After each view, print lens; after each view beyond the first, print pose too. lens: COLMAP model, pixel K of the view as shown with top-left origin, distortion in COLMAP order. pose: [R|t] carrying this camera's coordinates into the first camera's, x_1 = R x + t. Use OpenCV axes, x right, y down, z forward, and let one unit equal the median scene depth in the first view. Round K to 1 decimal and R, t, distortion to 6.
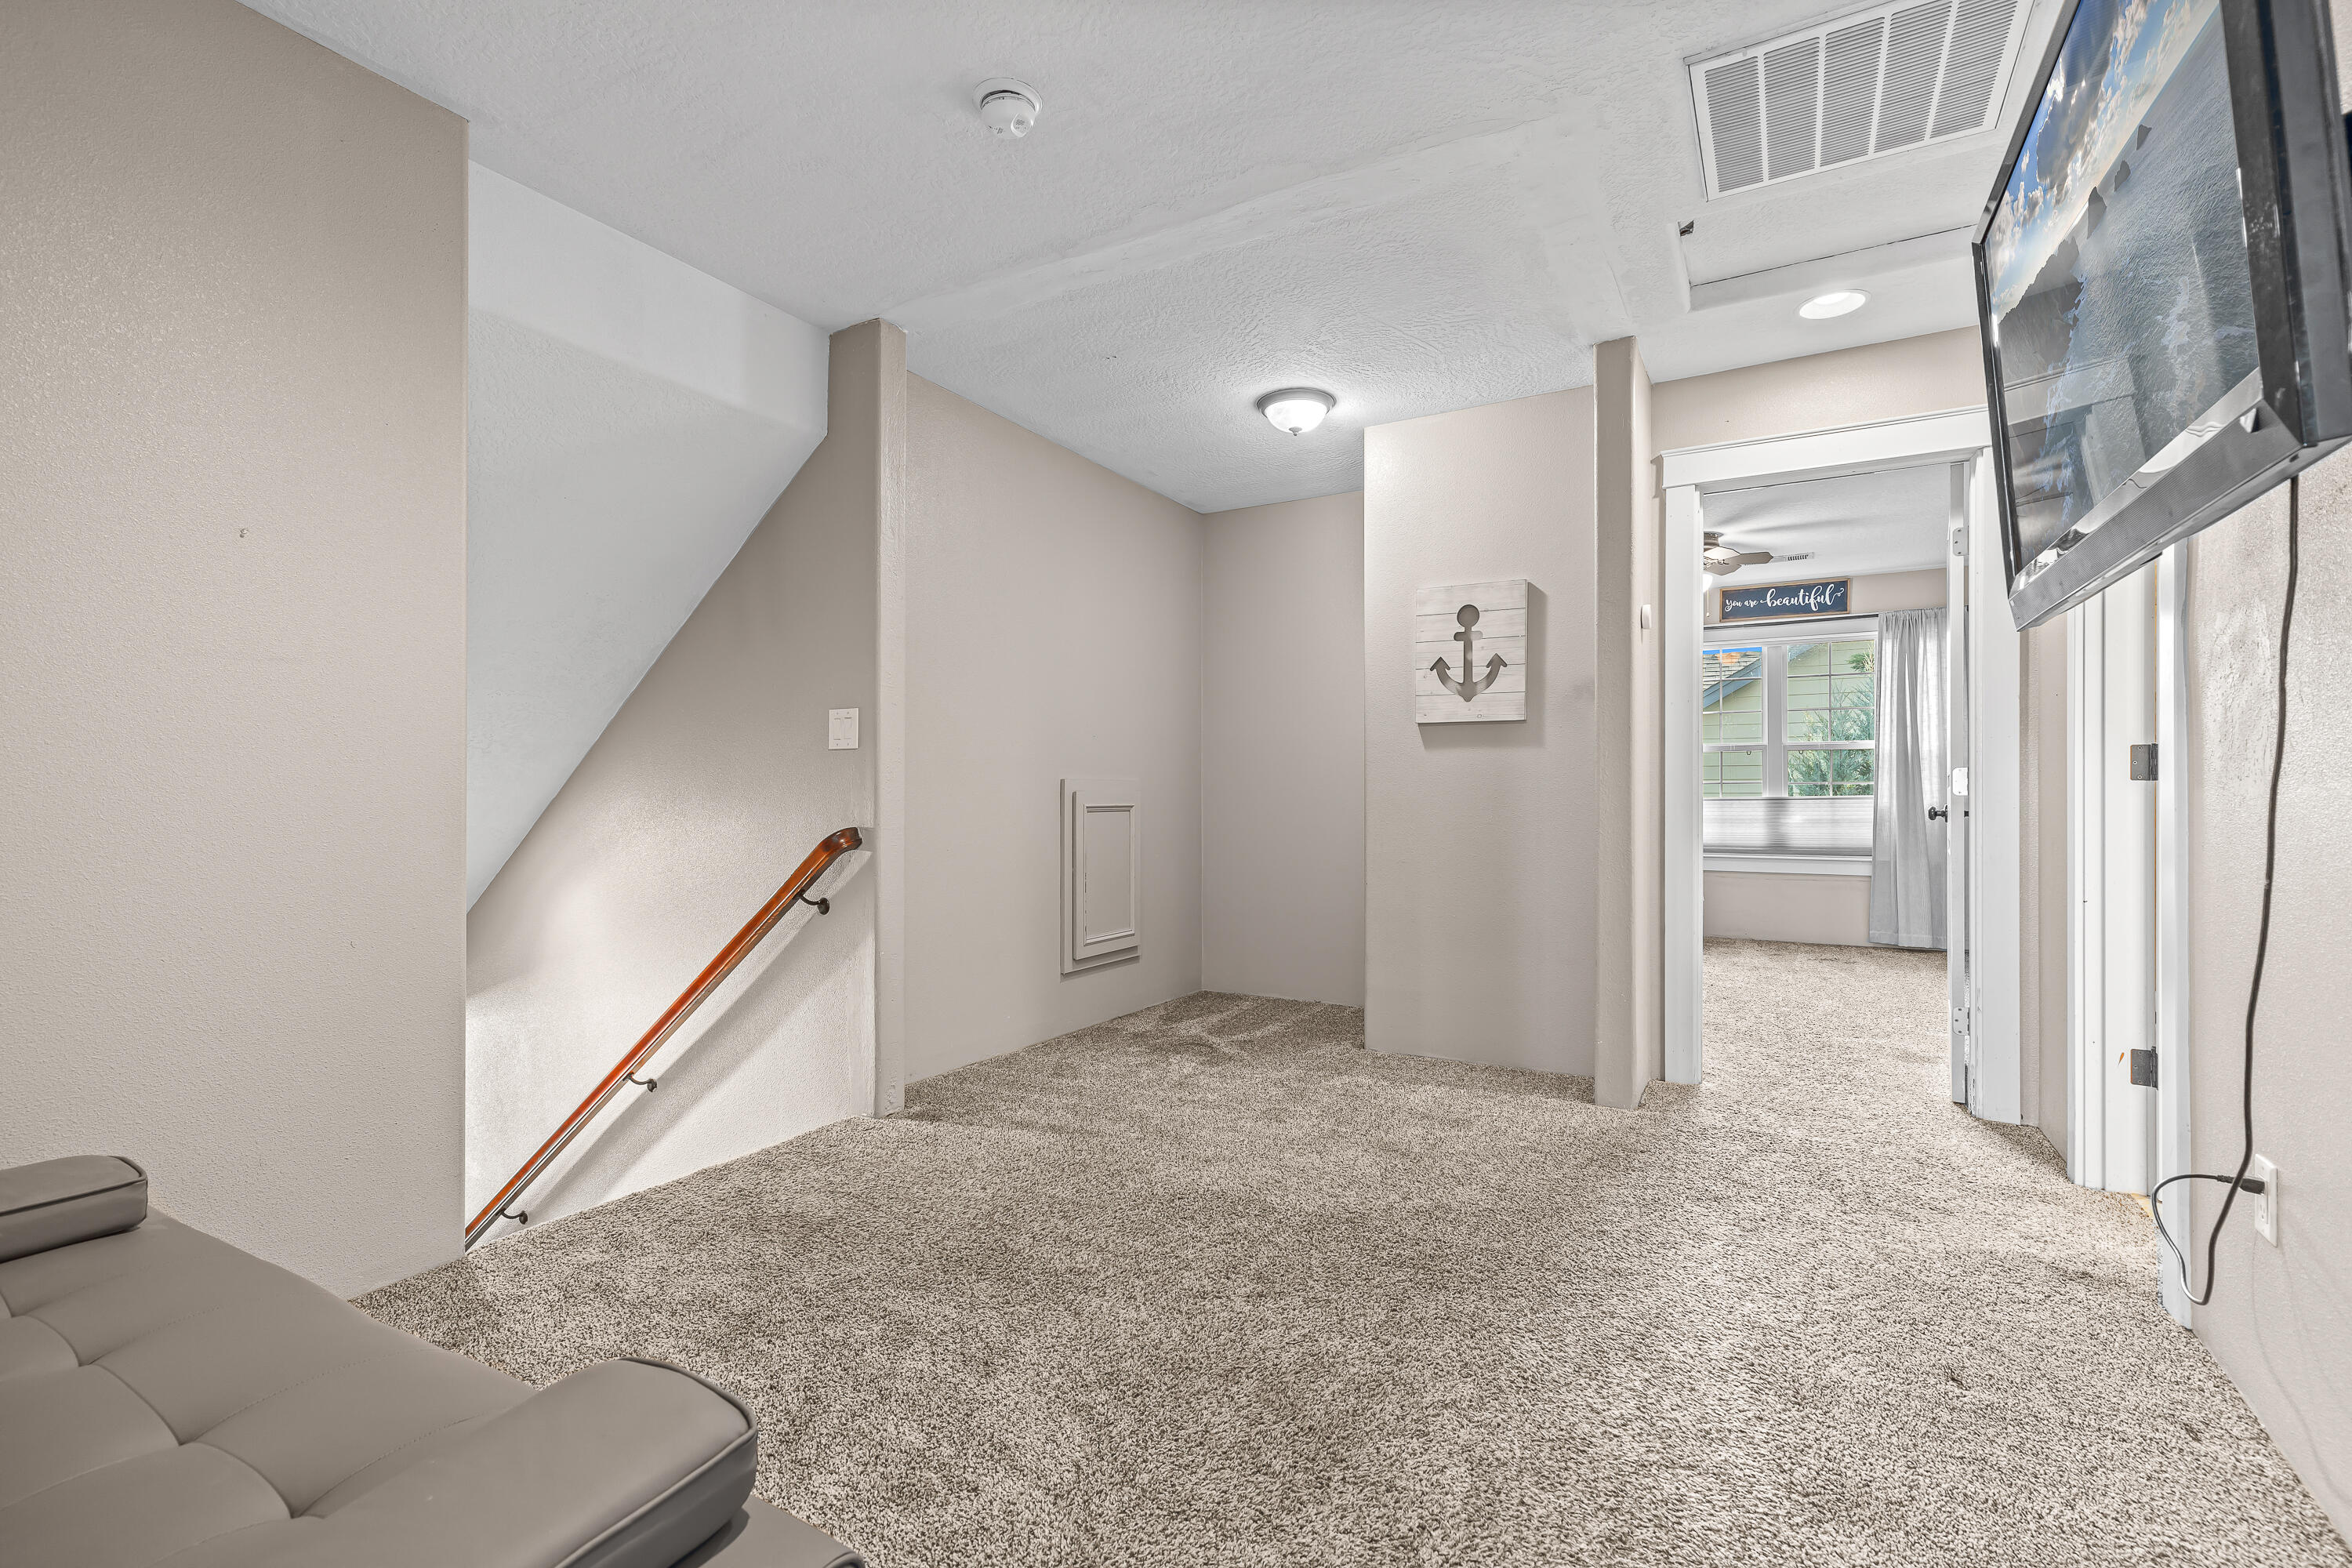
lens RADIAL K [[1085.4, 0, 1179.2], [0, 1085.4, 784.2], [0, 0, 1]] dist [0.008751, -0.001866]
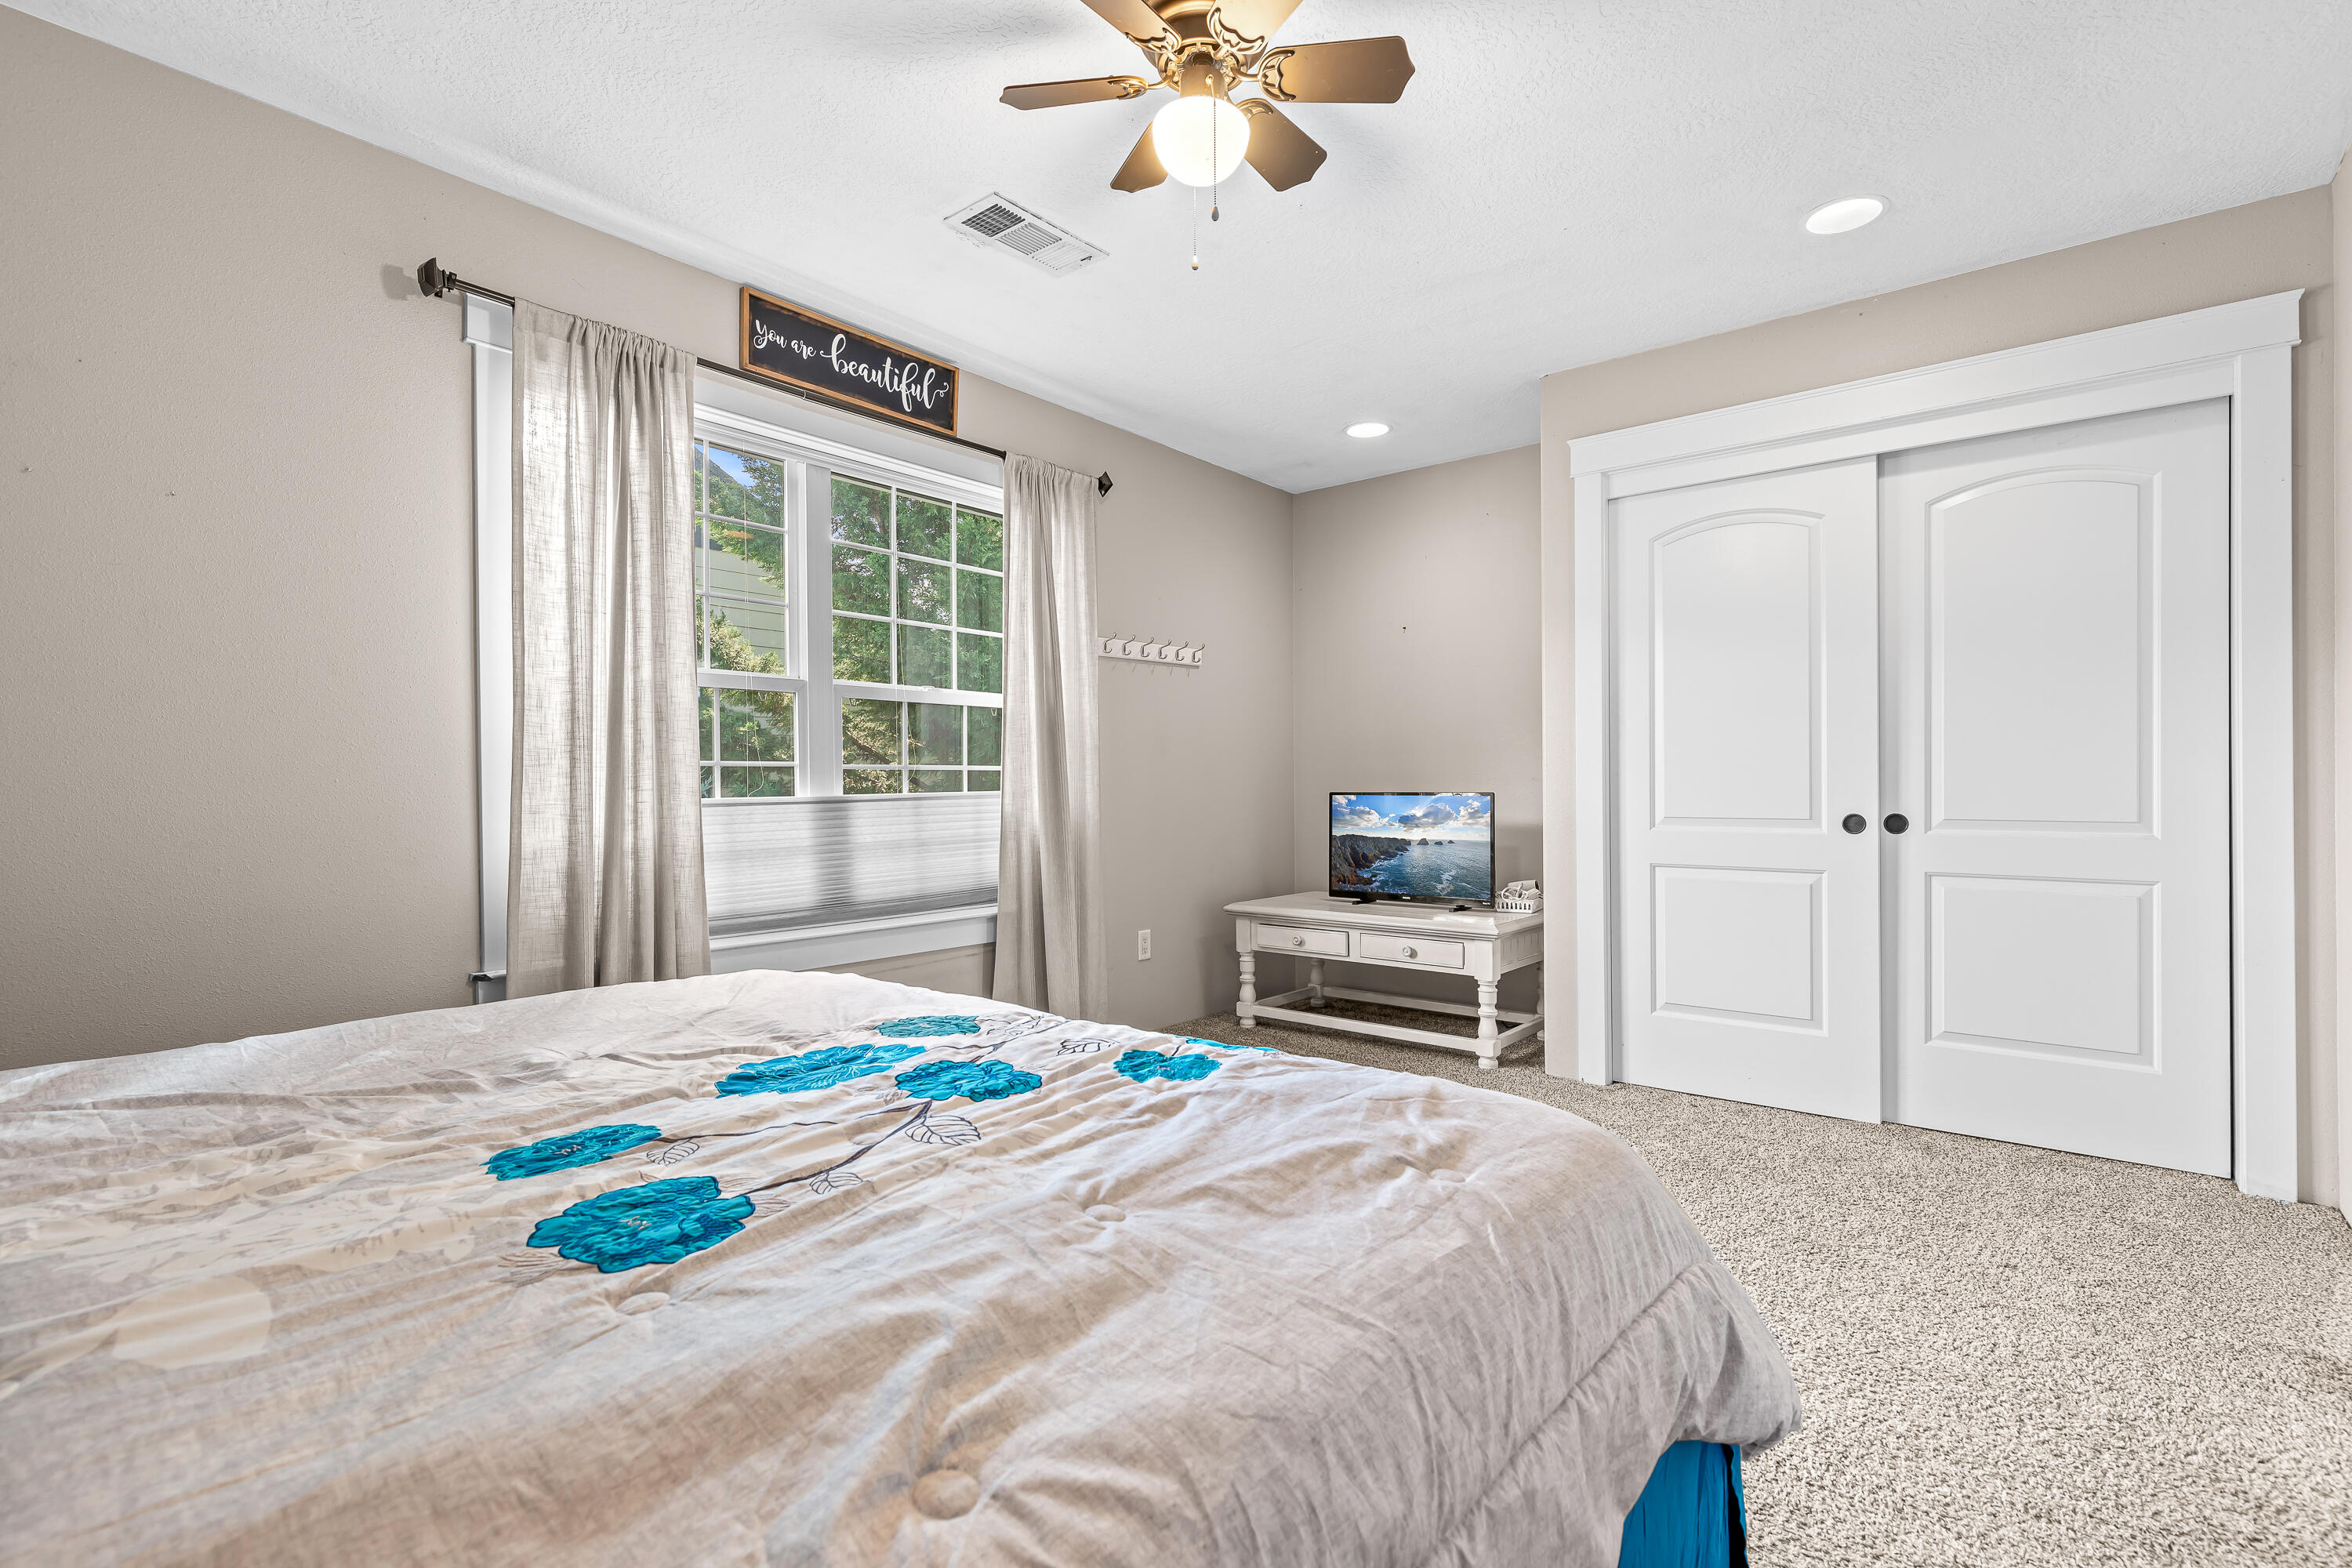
lens RADIAL K [[1085.4, 0, 1176.6], [0, 1085.4, 784.1], [0, 0, 1]] dist [0.008751, -0.001866]
pose [[0.156270, -0.000011, 0.987714, 0.124501], [-0.001204, 0.999999, 0.000202, 0.006322], [-0.987714, -0.001221, 0.156270, 0.803421]]
